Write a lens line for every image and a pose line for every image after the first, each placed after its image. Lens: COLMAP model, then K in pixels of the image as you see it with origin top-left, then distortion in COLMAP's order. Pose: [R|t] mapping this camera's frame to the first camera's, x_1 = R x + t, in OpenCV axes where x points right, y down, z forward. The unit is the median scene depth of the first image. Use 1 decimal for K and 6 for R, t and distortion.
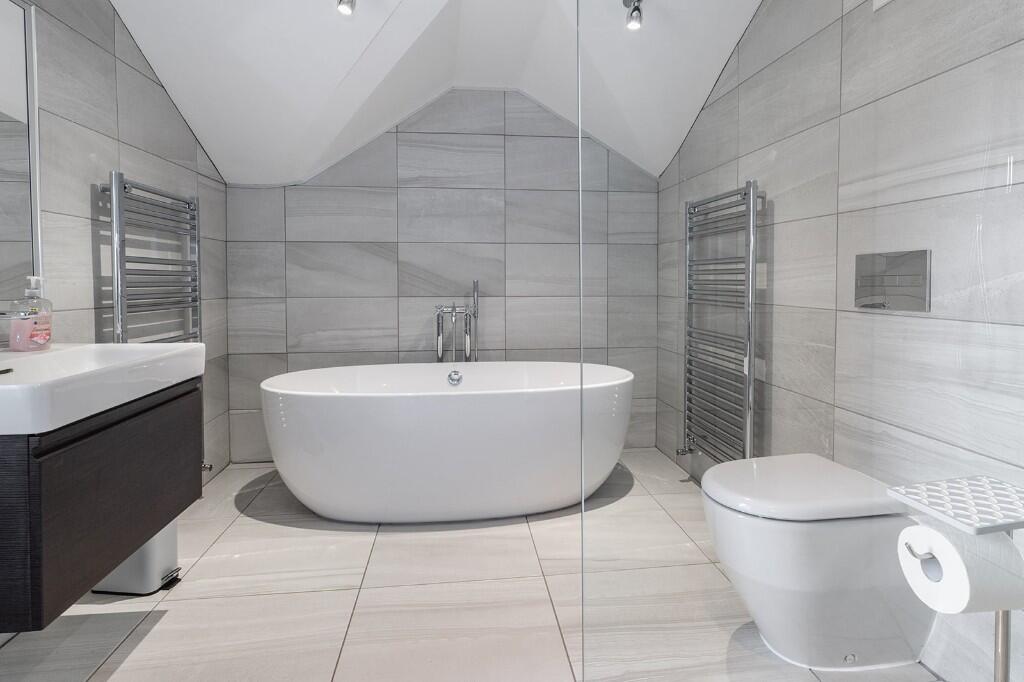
lens RADIAL K [[541.7, 0, 514.7], [0, 541.7, 296.9], [0, 0, 1]] dist [0.002043, -0.000022]
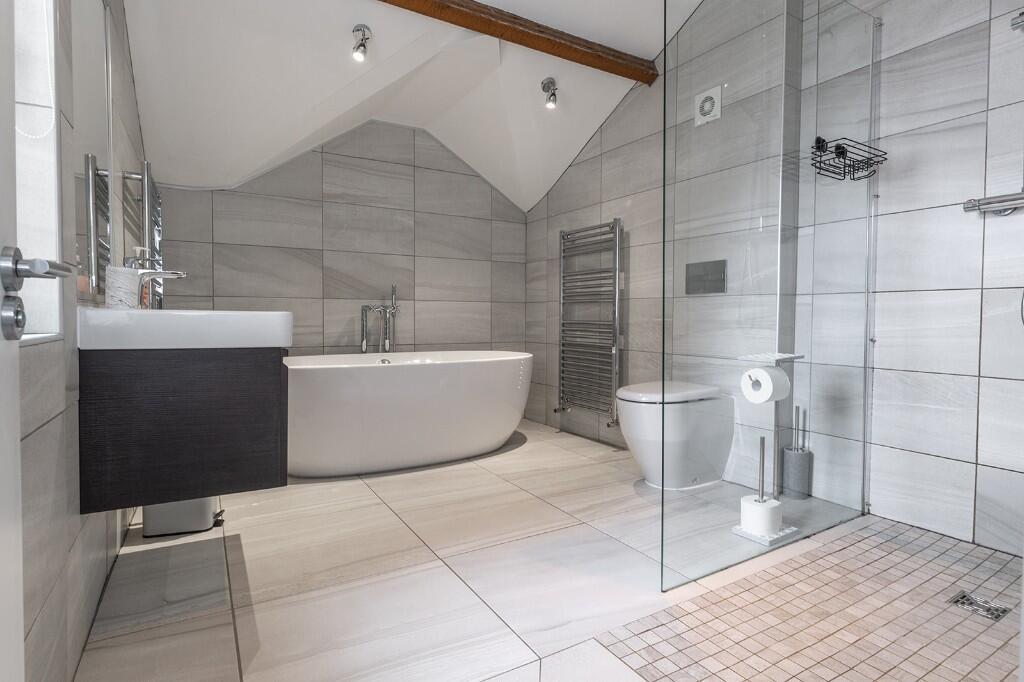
lens RADIAL K [[535.9, 0, 517.6], [0, 535.9, 334.7], [0, 0, 1]] dist [0.003592, 0.002063]
pose [[0.910607, -0.008673, 0.413182, -0.370613], [0.007133, 0.999961, 0.005270, 0.087392], [-0.413212, -0.001851, 0.910633, -0.223154]]
